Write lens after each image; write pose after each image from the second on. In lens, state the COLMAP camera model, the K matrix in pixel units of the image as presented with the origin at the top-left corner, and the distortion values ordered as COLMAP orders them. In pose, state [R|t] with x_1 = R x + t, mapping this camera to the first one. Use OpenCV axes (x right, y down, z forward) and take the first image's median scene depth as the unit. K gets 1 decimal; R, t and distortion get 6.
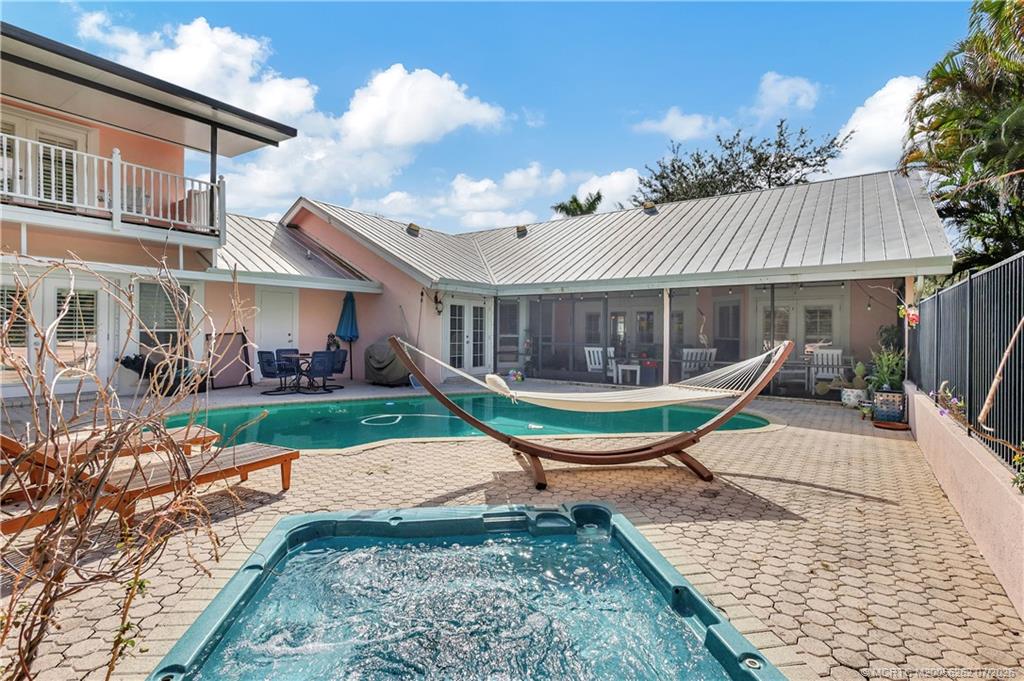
lens RADIAL K [[474.7, 0, 509.7], [0, 474.7, 334.1], [0, 0, 1]] dist [0.000869, 0.000336]
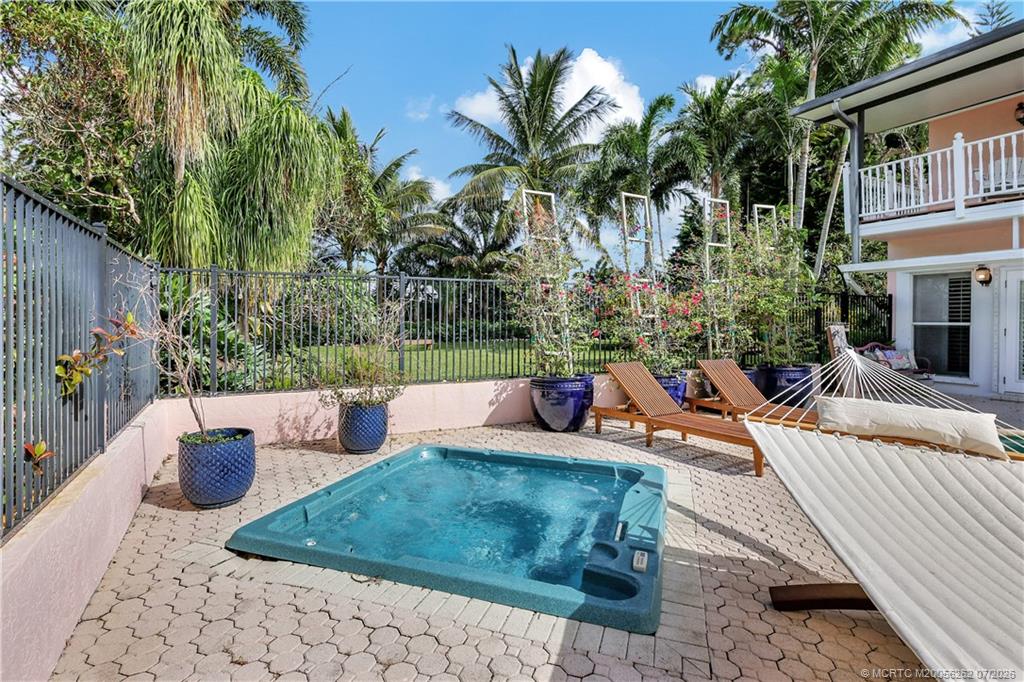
lens RADIAL K [[474.7, 0, 509.7], [0, 474.7, 334.6], [0, 0, 1]] dist [0.000869, 0.000336]
pose [[-0.419181, 0.017200, -0.907740, 0.428178], [-0.009200, 0.999689, 0.023191, 0.001238], [0.907856, 0.018072, -0.418892, 0.586870]]
